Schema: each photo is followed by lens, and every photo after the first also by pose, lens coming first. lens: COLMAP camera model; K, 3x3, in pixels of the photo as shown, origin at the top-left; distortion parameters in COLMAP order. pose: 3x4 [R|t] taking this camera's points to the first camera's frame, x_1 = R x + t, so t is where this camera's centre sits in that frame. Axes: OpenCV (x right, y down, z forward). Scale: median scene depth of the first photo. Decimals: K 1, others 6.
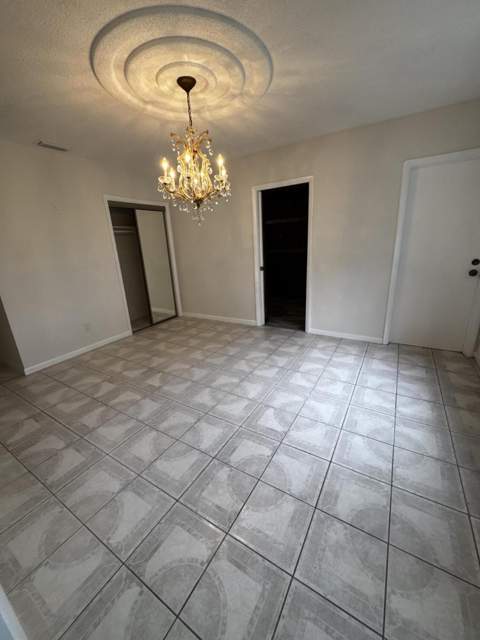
lens RADIAL K [[254.2, 0, 241.8], [0, 254.2, 319.0], [0, 0, 1]] dist [-0.001846, 0.000408]
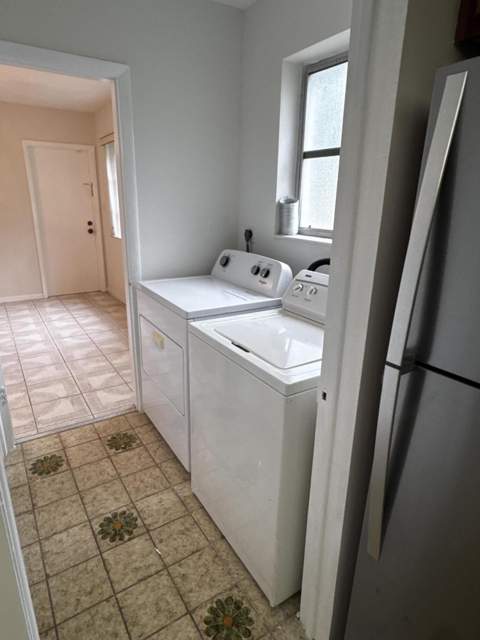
lens RADIAL K [[380.6, 0, 239.5], [0, 380.6, 320.9], [0, 0, 1]] dist [-0.006062, 0.002424]
pose [[0.424456, -0.221782, 0.877867, -0.721126], [0.228896, 0.964329, 0.132953, 0.214736], [-0.876039, 0.144508, 0.460080, -0.638540]]
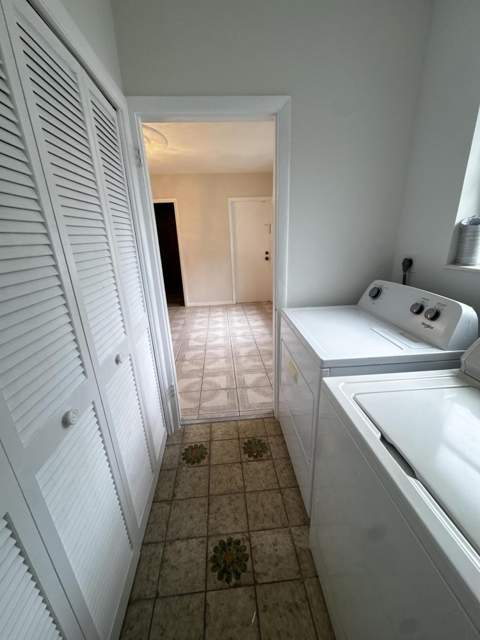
lens RADIAL K [[254.2, 0, 241.7], [0, 254.2, 320.2], [0, 0, 1]] dist [-0.001846, 0.000408]
pose [[0.803931, -0.169427, 0.570079, -0.469830], [0.173881, 0.983638, 0.047128, 0.170098], [-0.568736, 0.061239, 0.820237, -0.496960]]
